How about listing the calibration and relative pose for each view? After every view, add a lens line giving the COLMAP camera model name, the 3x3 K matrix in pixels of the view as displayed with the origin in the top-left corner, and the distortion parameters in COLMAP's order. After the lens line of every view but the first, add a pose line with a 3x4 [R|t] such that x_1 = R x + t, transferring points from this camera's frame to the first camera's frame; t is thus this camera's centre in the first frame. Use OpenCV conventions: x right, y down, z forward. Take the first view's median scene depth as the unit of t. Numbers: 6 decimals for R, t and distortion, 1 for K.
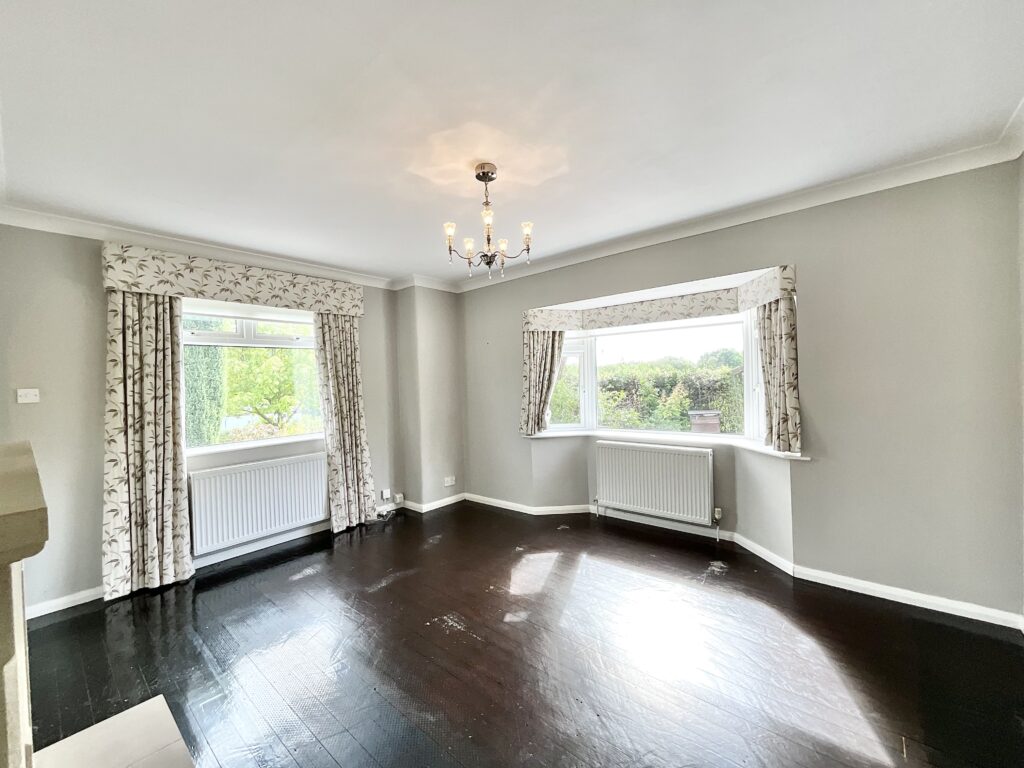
lens RADIAL K [[422.8, 0, 512.0], [0, 422.8, 384.0], [0, 0, 1]] dist [-0.001232, 0.000146]
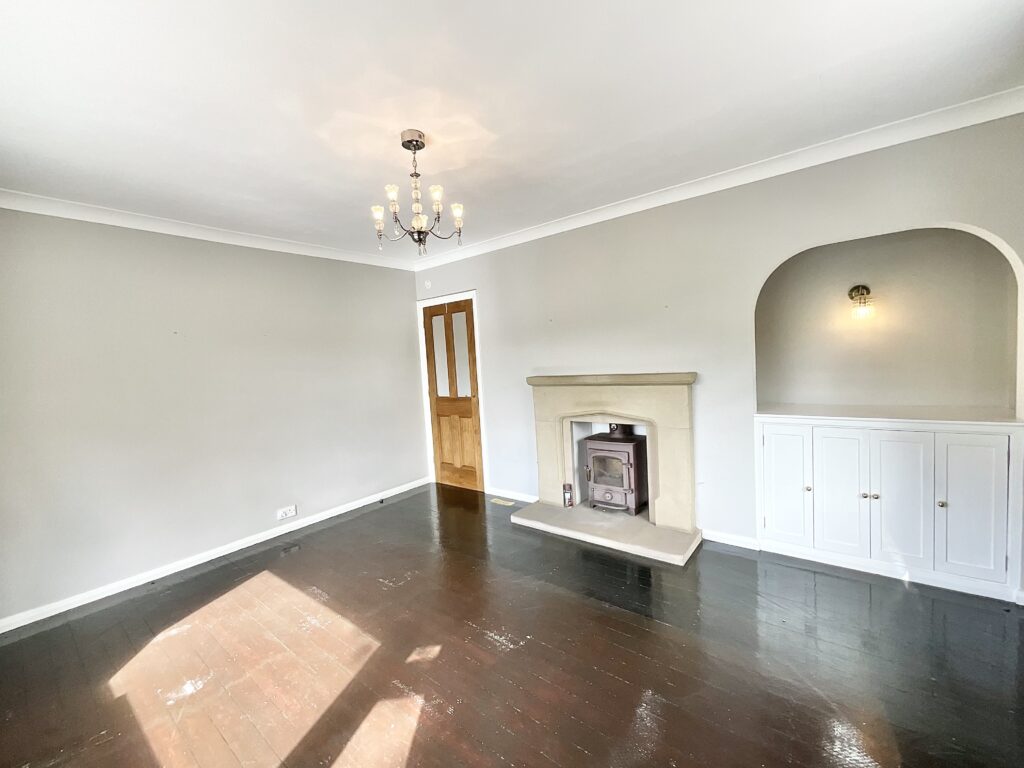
lens RADIAL K [[422.8, 0, 512.0], [0, 422.8, 384.0], [0, 0, 1]] dist [-0.001232, 0.000146]
pose [[-0.995212, 0.092243, -0.032308, -0.197991], [0.089636, 0.993183, 0.074512, -0.018478], [0.038961, 0.071259, -0.996697, 1.968086]]
